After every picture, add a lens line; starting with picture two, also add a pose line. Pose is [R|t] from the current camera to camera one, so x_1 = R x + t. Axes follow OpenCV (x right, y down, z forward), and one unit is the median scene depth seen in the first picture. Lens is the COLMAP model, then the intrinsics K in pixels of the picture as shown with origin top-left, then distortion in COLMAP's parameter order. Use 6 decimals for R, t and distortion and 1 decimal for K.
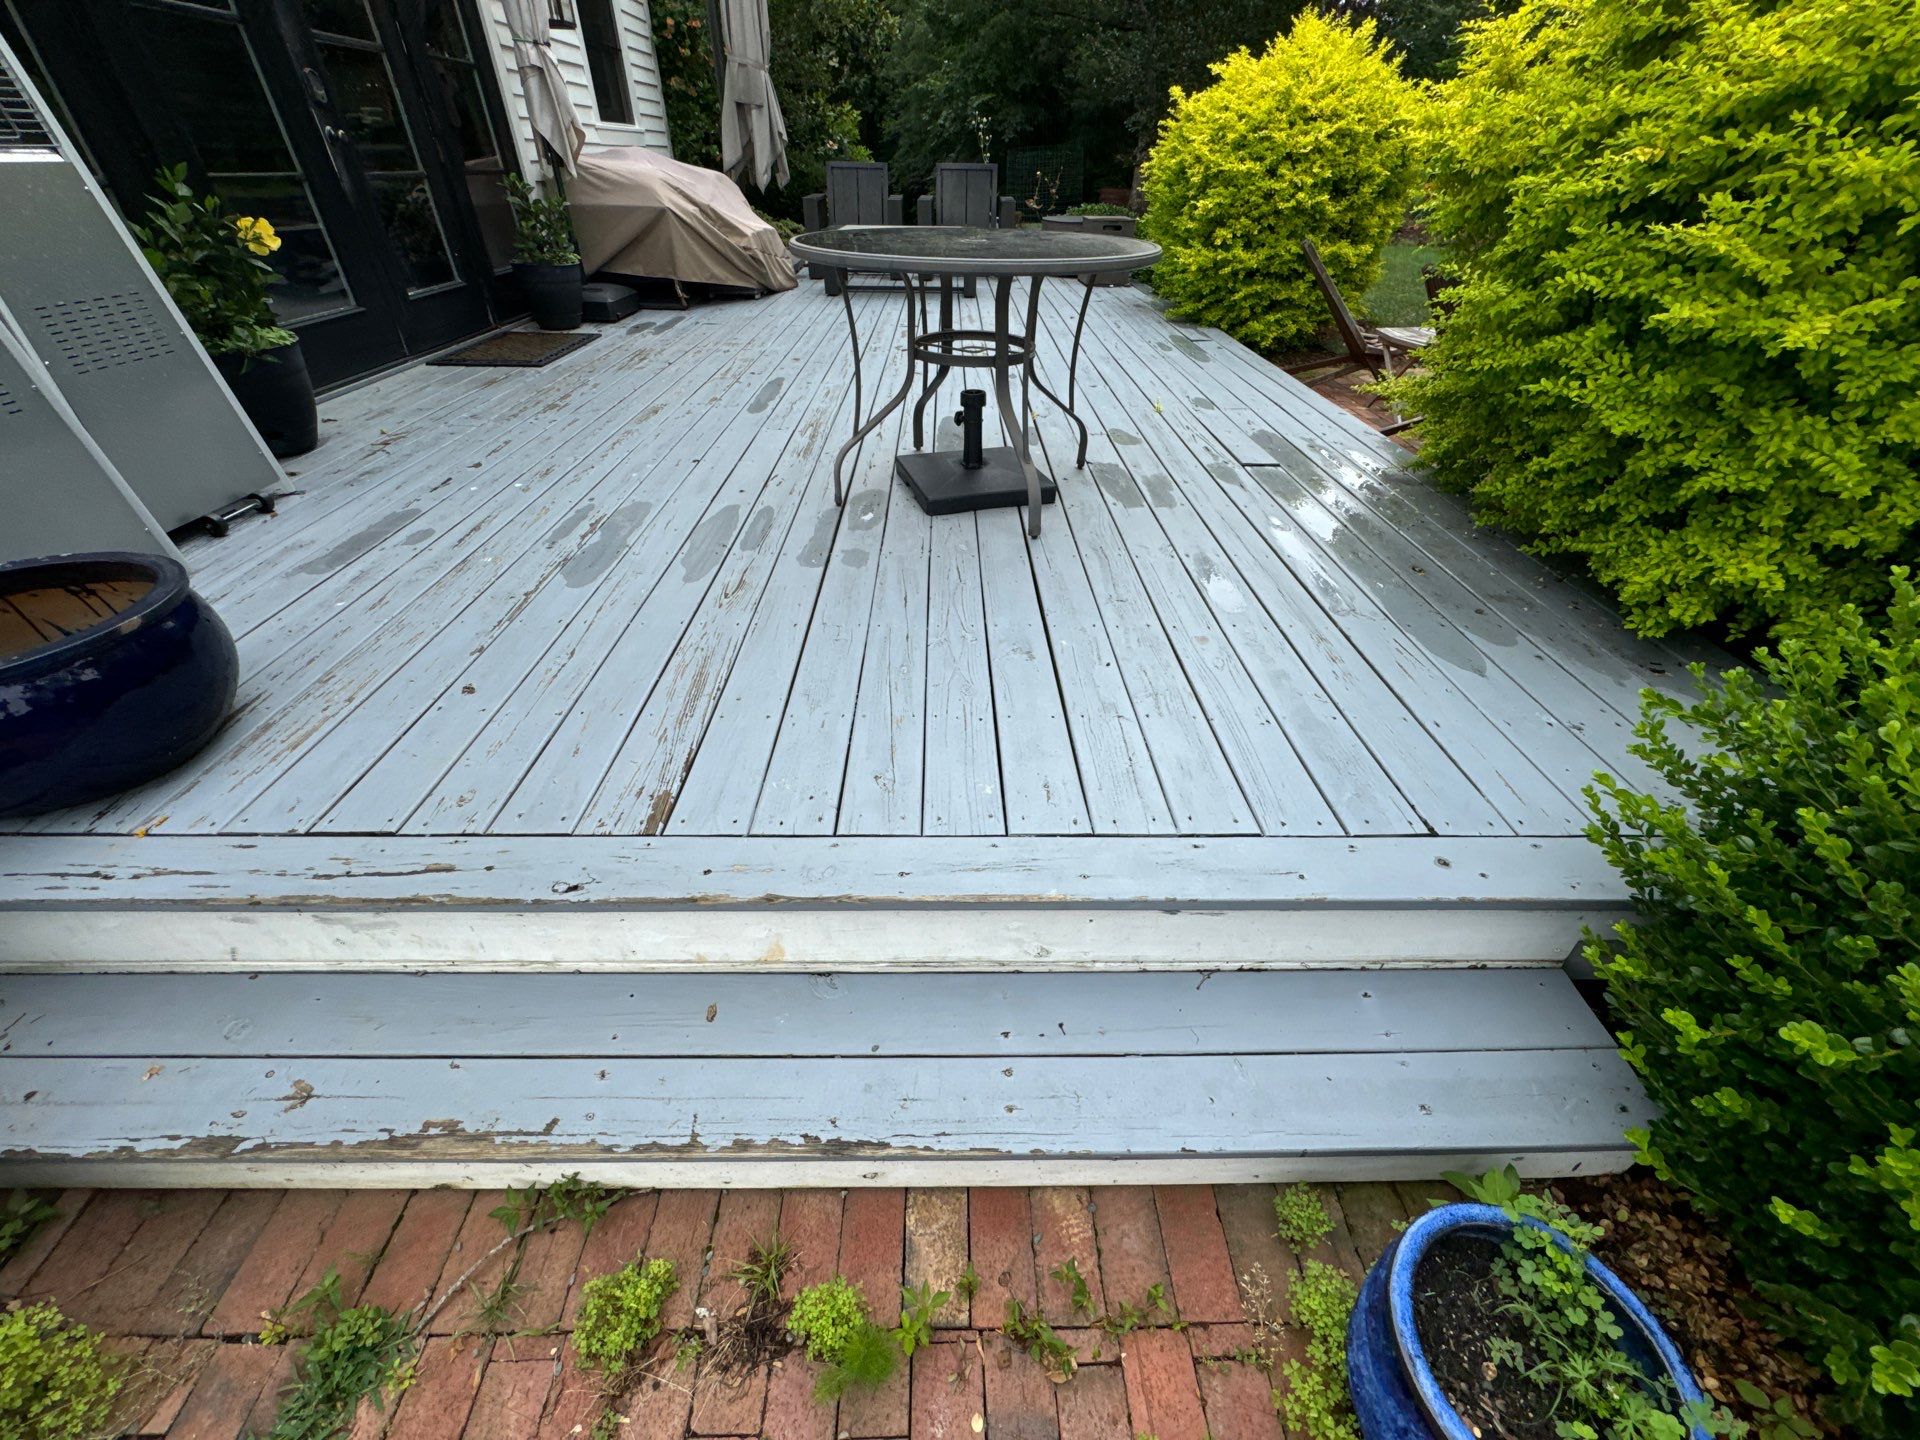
lens RADIAL K [[762.1, 0, 960.5], [0, 762.1, 719.4], [0, 0, 1]] dist [-0.001521, -0.000403]
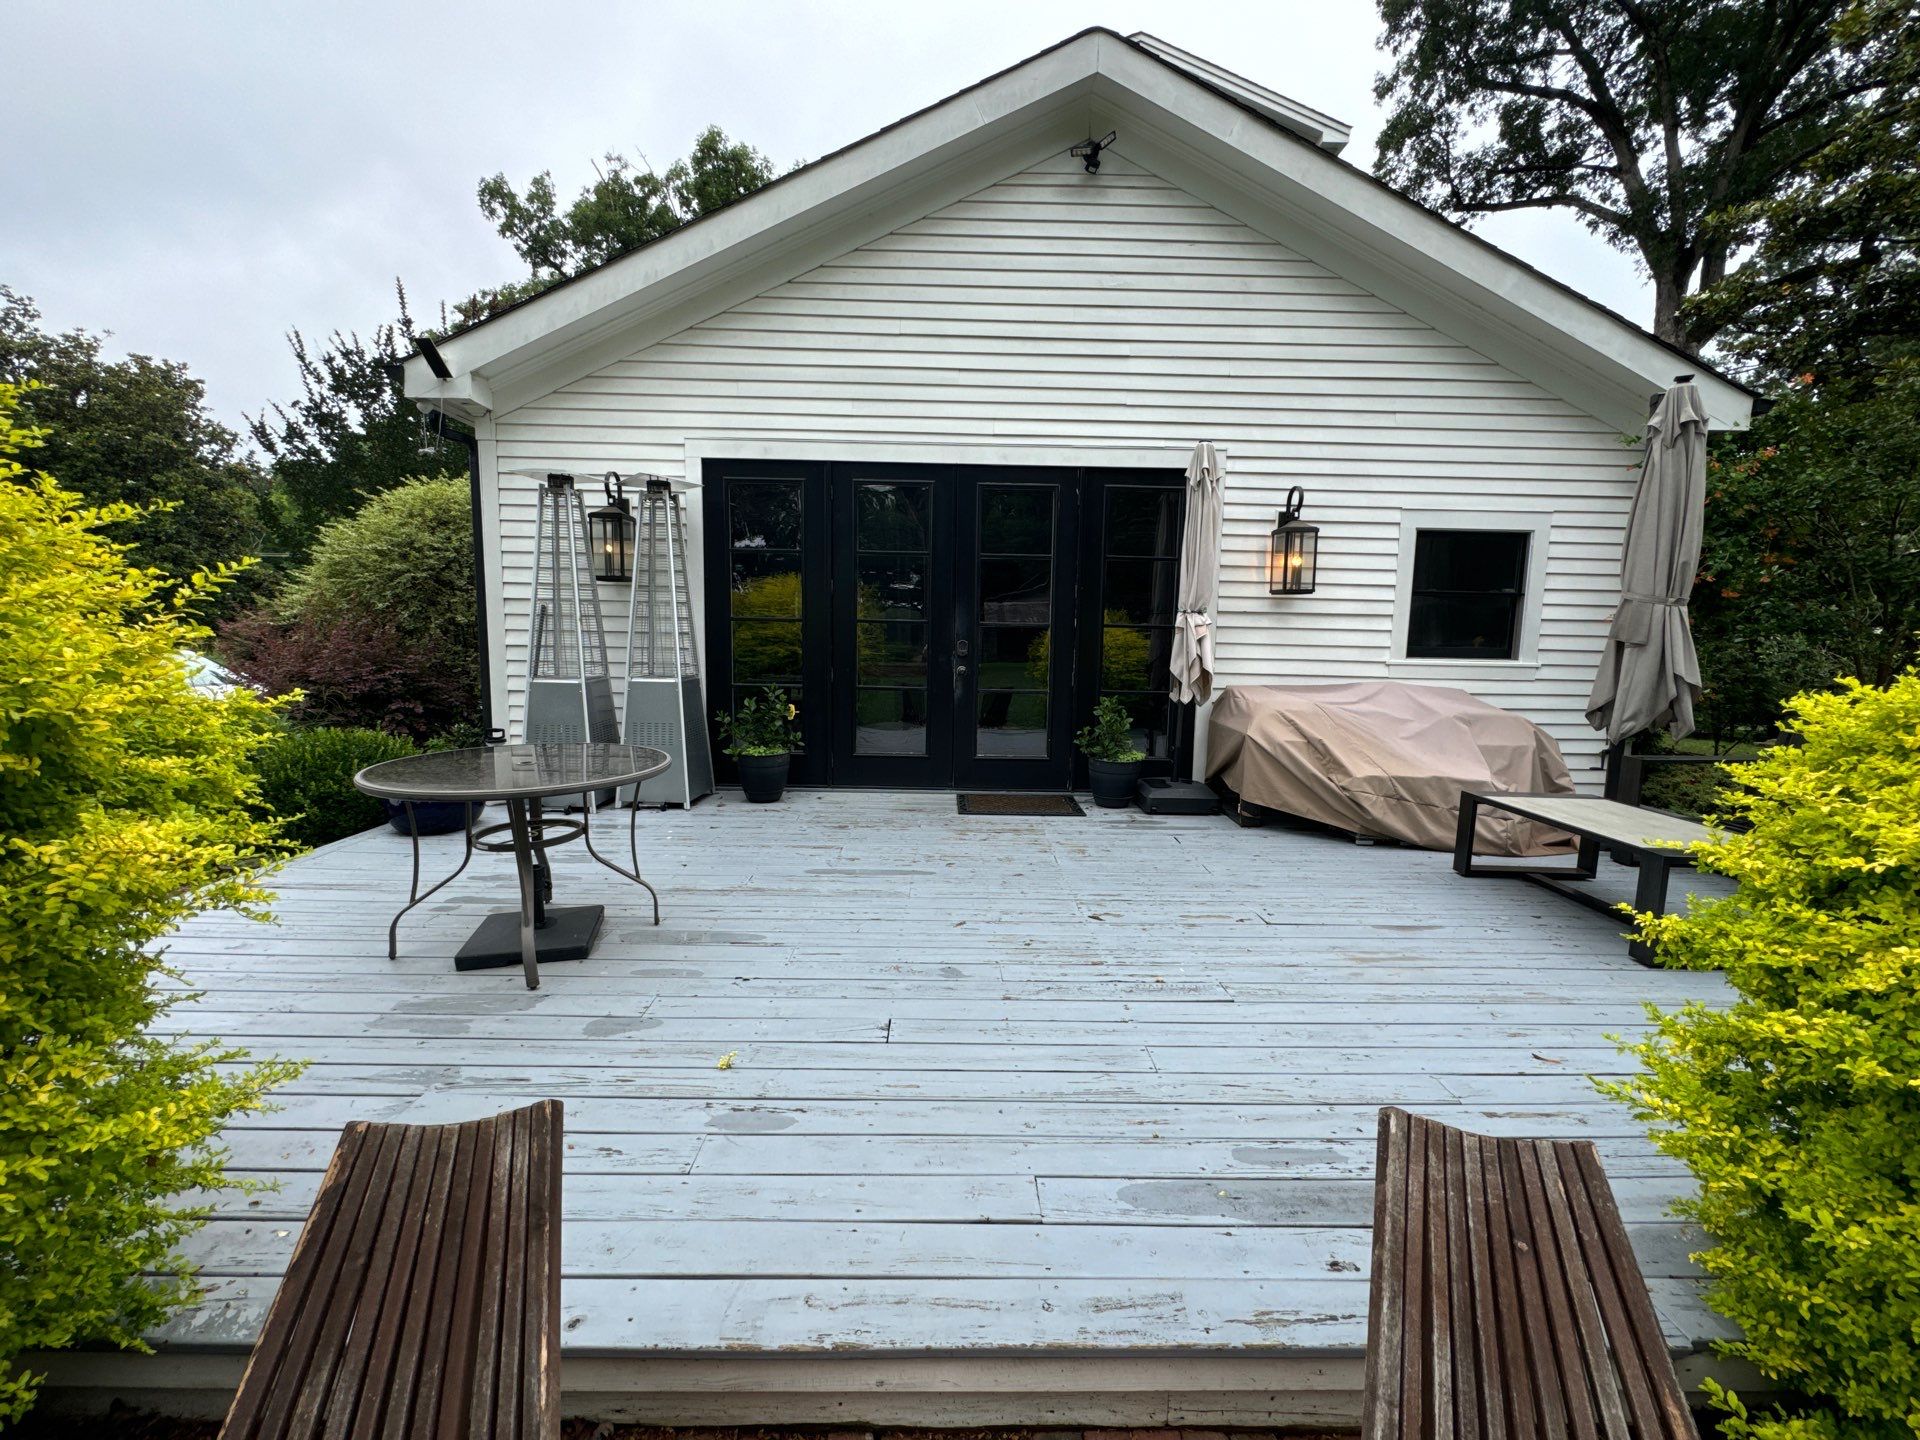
lens RADIAL K [[762.1, 0, 958.9], [0, 762.1, 710.8], [0, 0, 1]] dist [-0.001521, -0.000403]
pose [[-0.002143, 0.093296, -0.995636, 2.035718], [-0.607329, 0.790863, 0.075415, -1.898009], [0.794448, 0.604840, 0.054966, 2.206144]]
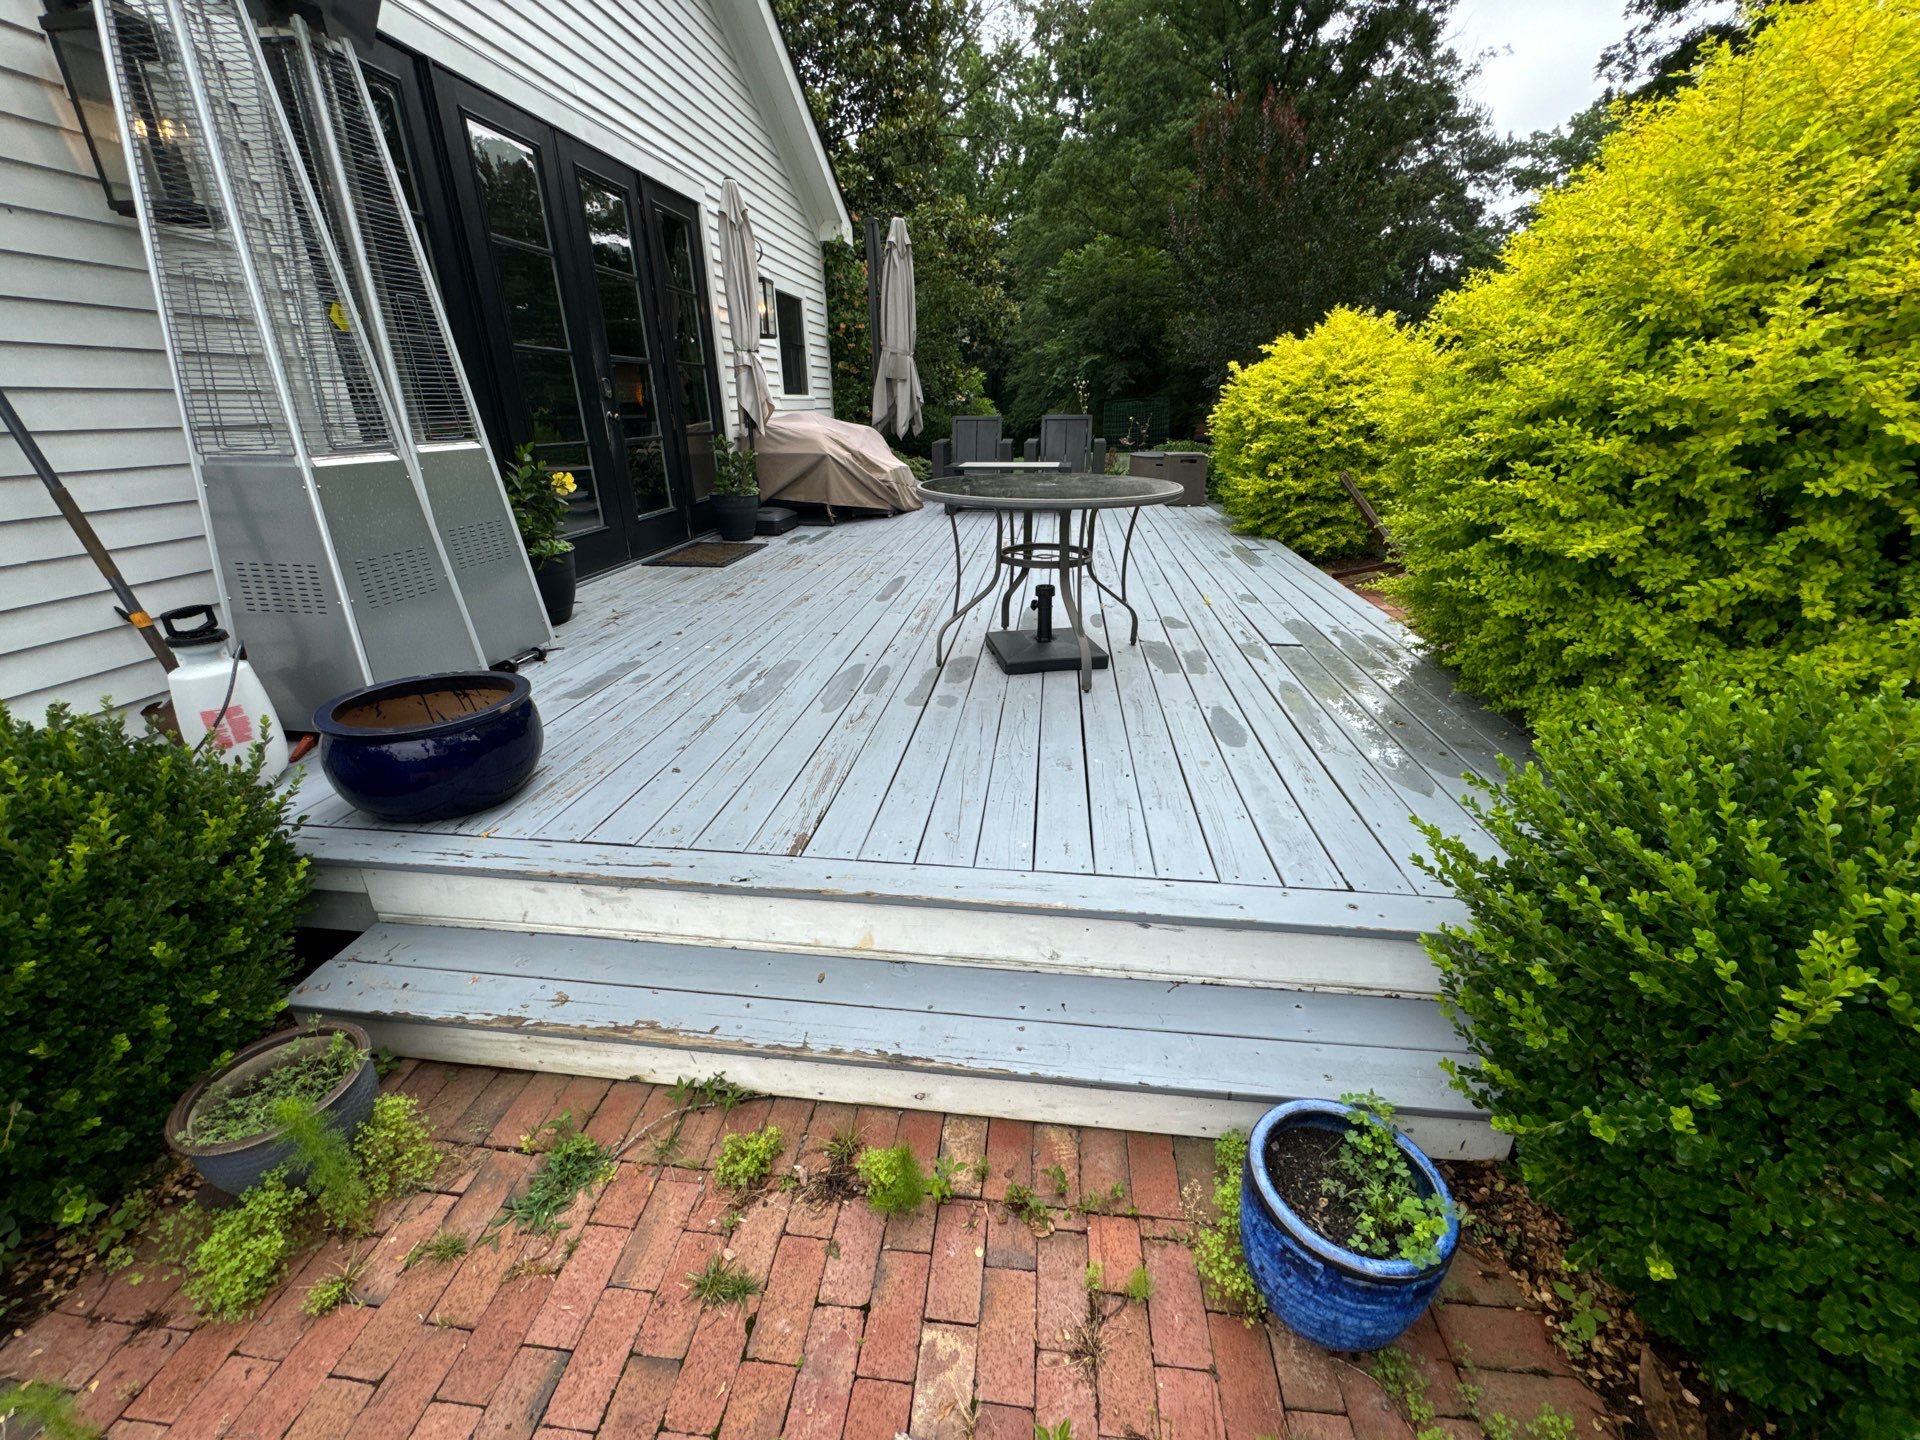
lens RADIAL K [[762.1, 0, 959.3], [0, 762.1, 725.2], [0, 0, 1]] dist [-0.001521, -0.000403]
pose [[0.990202, 0.033391, -0.135589, 0.094481], [-0.063766, 0.971964, -0.226319, 0.189371], [0.124230, 0.232748, 0.964570, -0.395590]]
